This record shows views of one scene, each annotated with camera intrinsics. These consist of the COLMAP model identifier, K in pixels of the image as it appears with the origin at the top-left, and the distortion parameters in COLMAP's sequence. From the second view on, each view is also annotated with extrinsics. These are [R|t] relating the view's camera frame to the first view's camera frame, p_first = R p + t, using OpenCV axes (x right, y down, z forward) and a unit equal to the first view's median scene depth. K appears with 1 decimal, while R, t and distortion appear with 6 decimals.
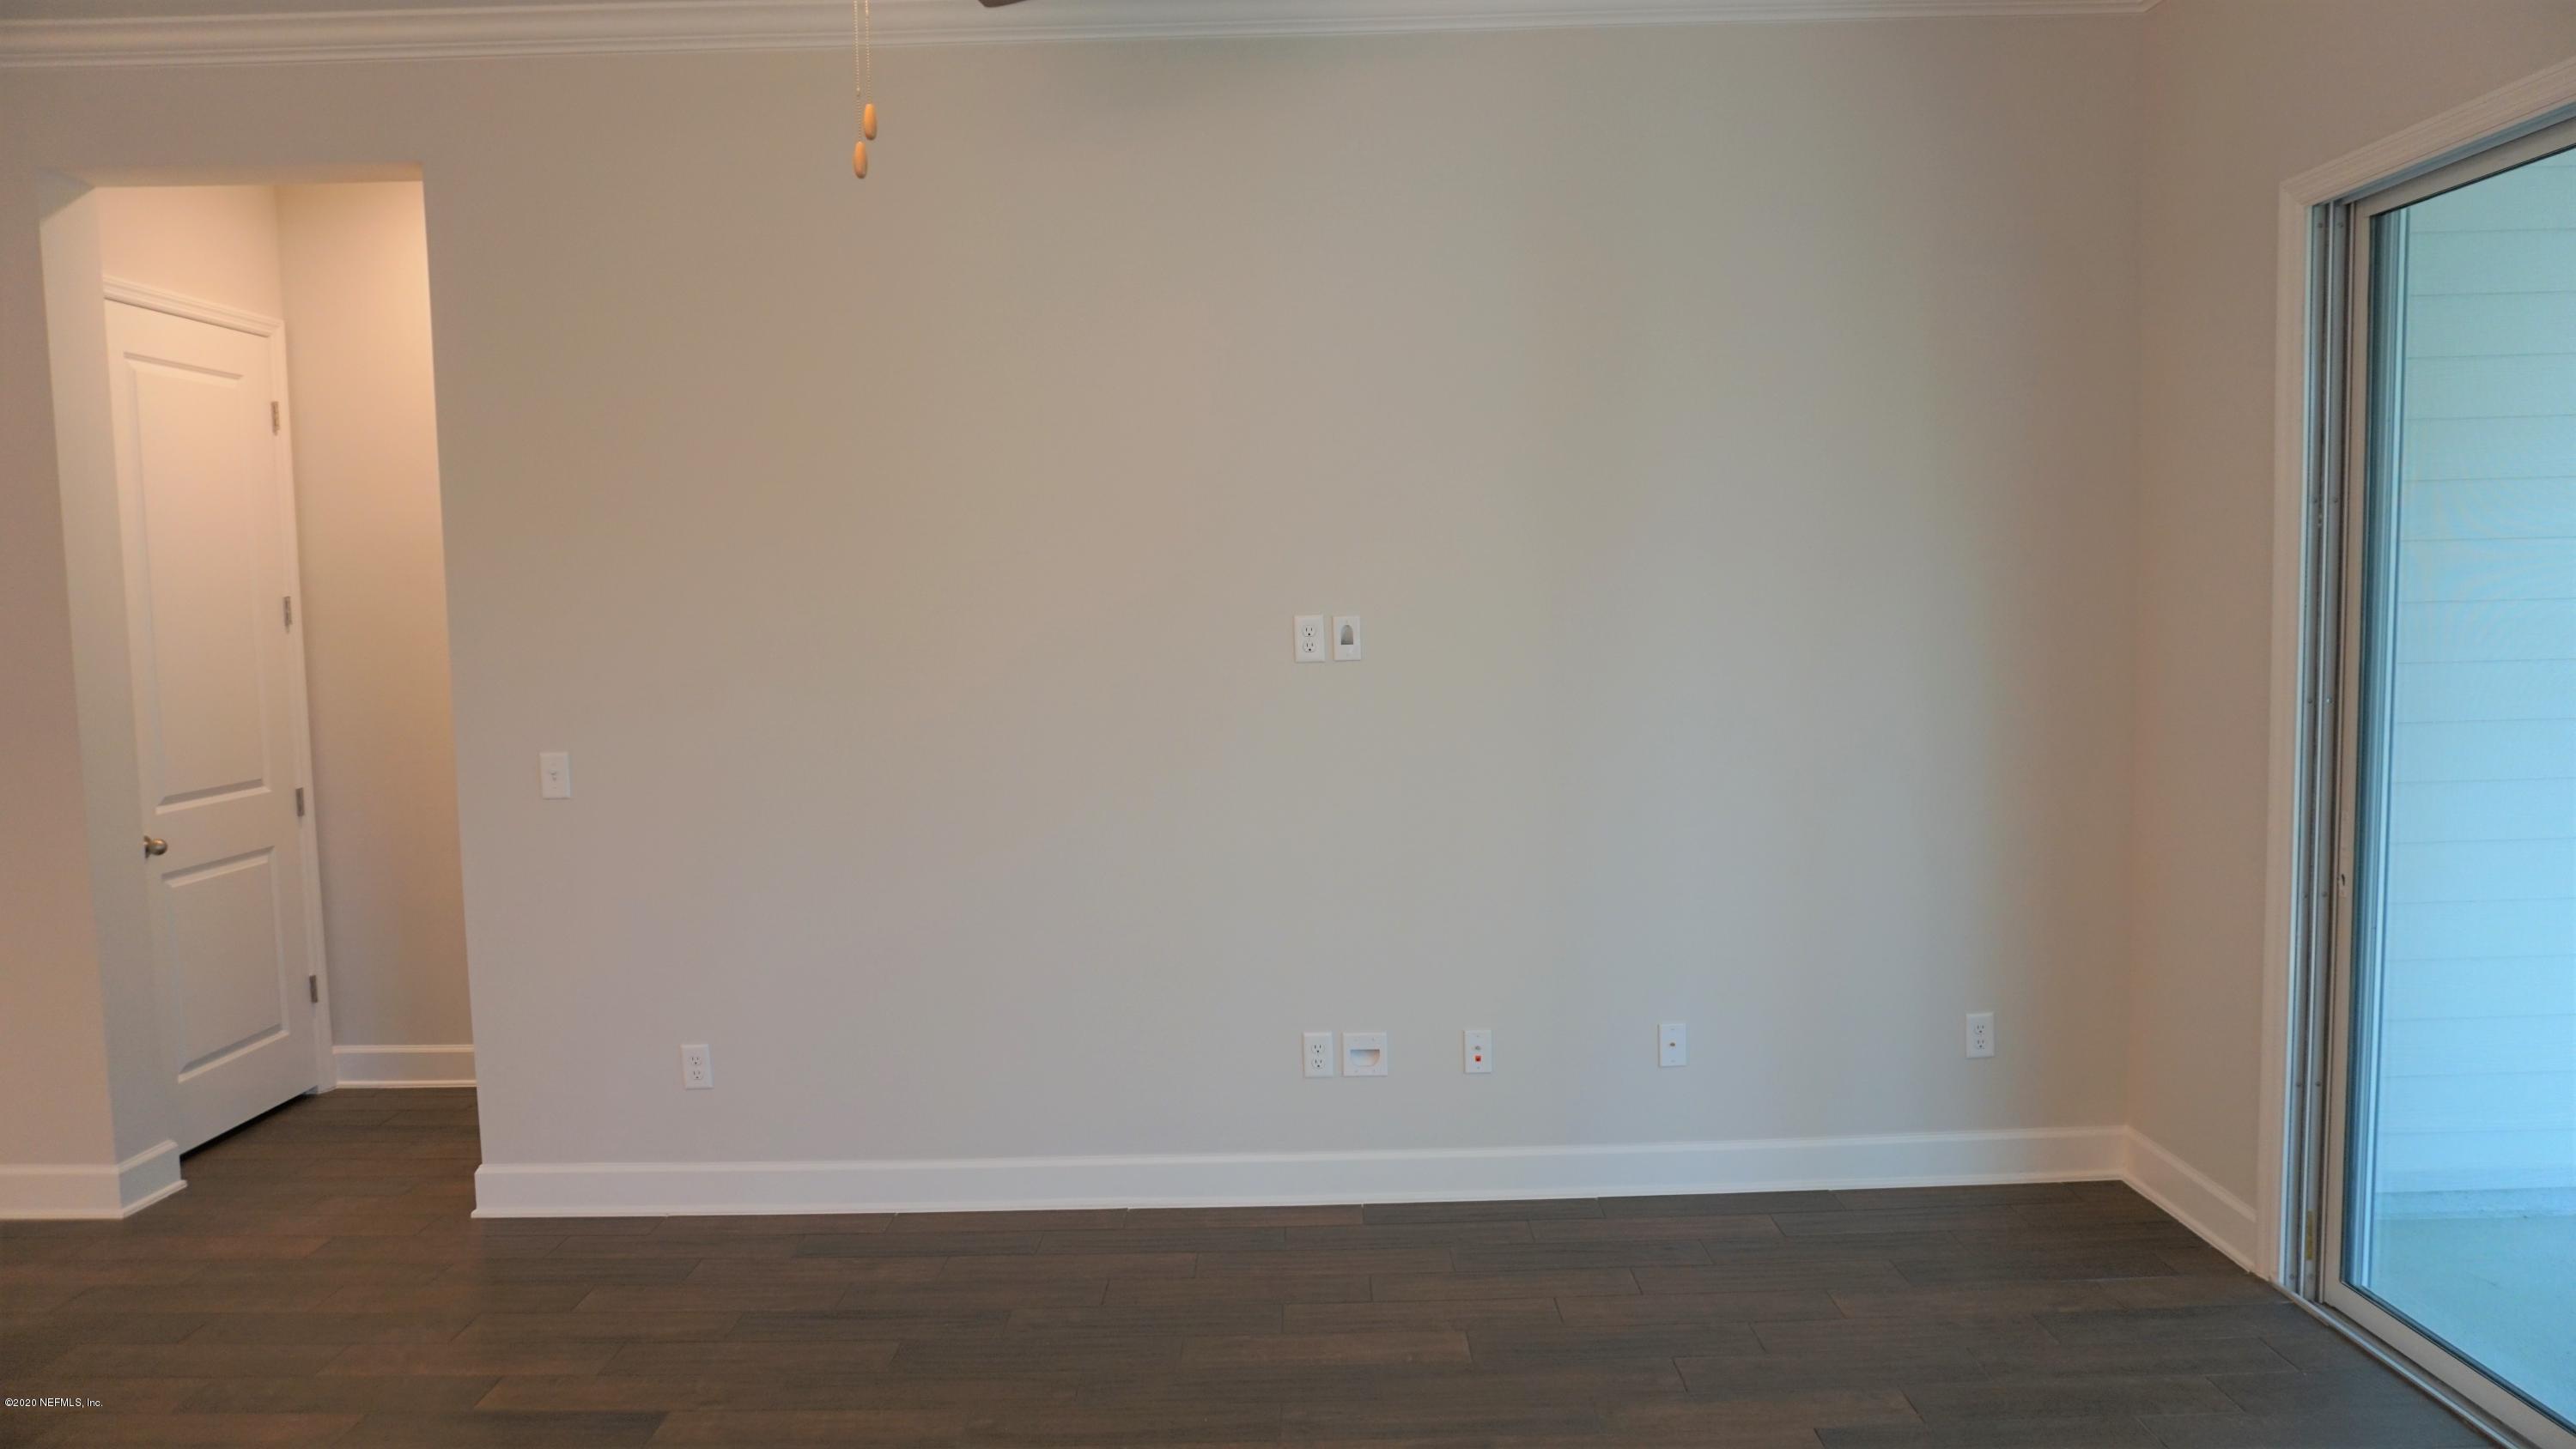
lens RADIAL K [[1711.6, 0, 1328.3], [0, 1711.6, 725.1], [0, 0, 1]] dist [-0.044128, 0.030104]
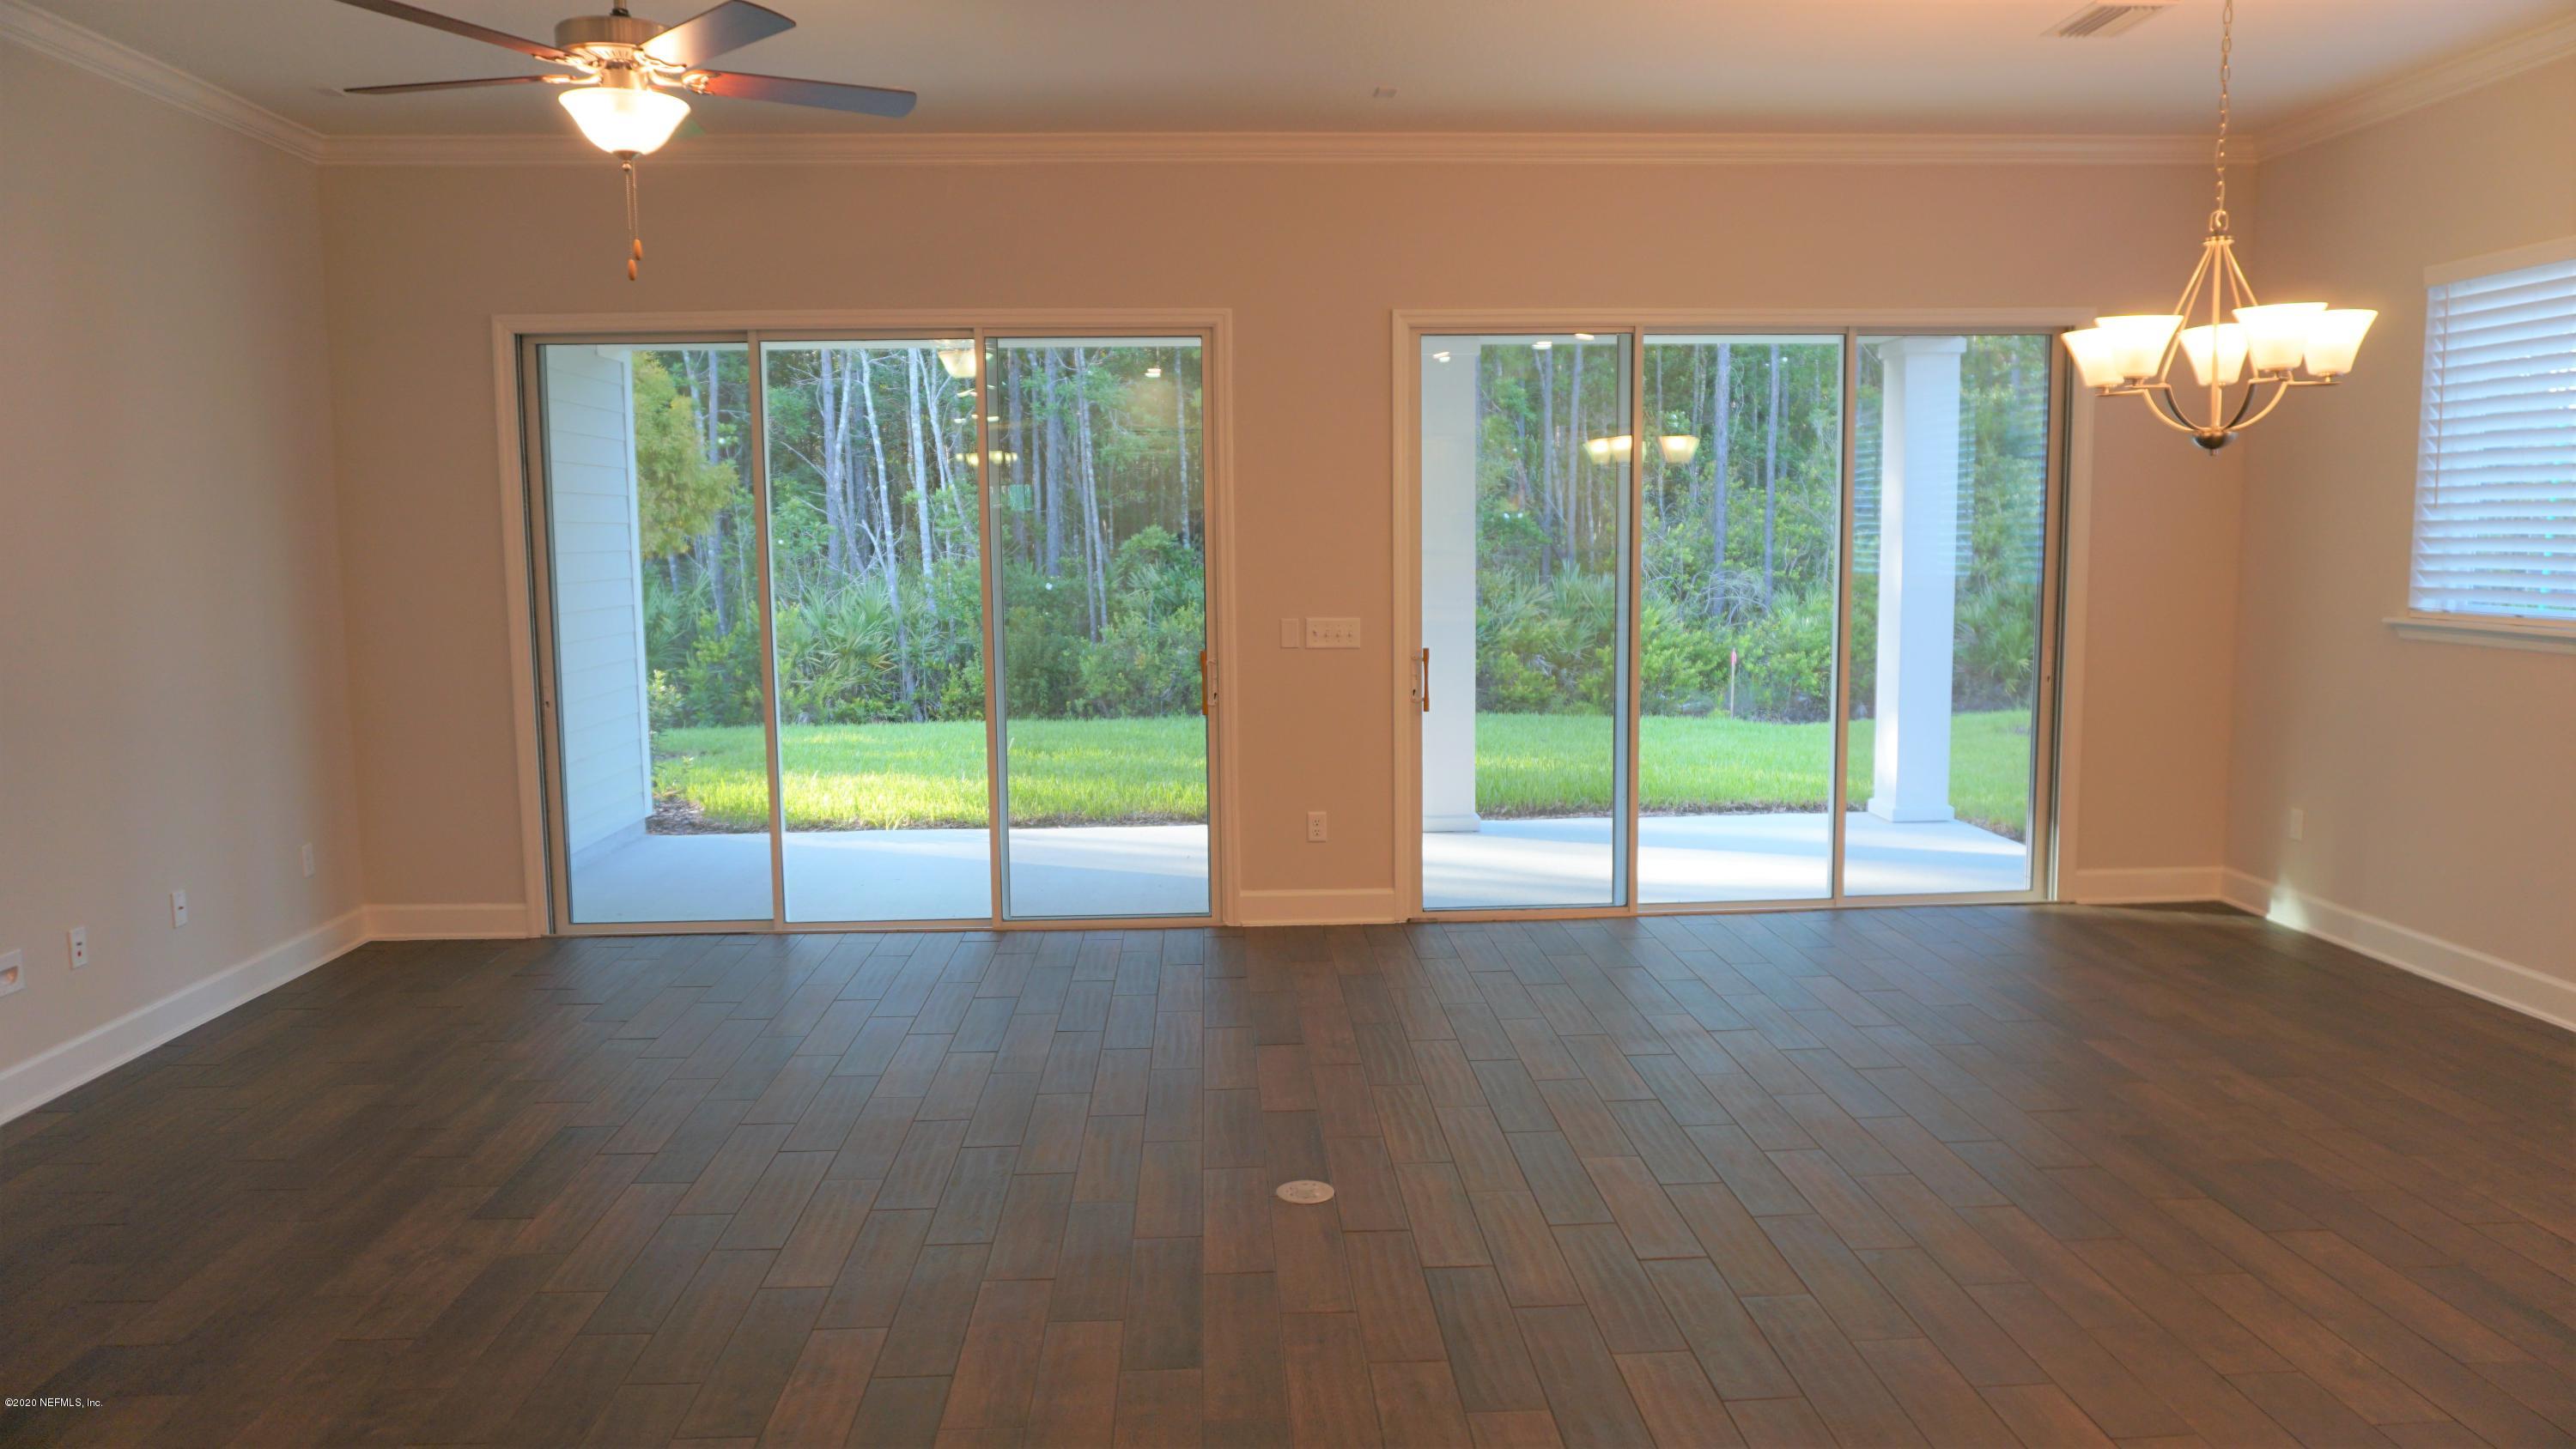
lens RADIAL K [[1711.6, 0, 1286.8], [0, 1711.6, 732.5], [0, 0, 1]] dist [-0.044128, 0.030104]
pose [[-0.049254, -0.092907, 0.994456, -1.044610], [0.077516, 0.992306, 0.096545, 0.004412], [-0.995774, 0.081842, -0.041673, 0.240639]]
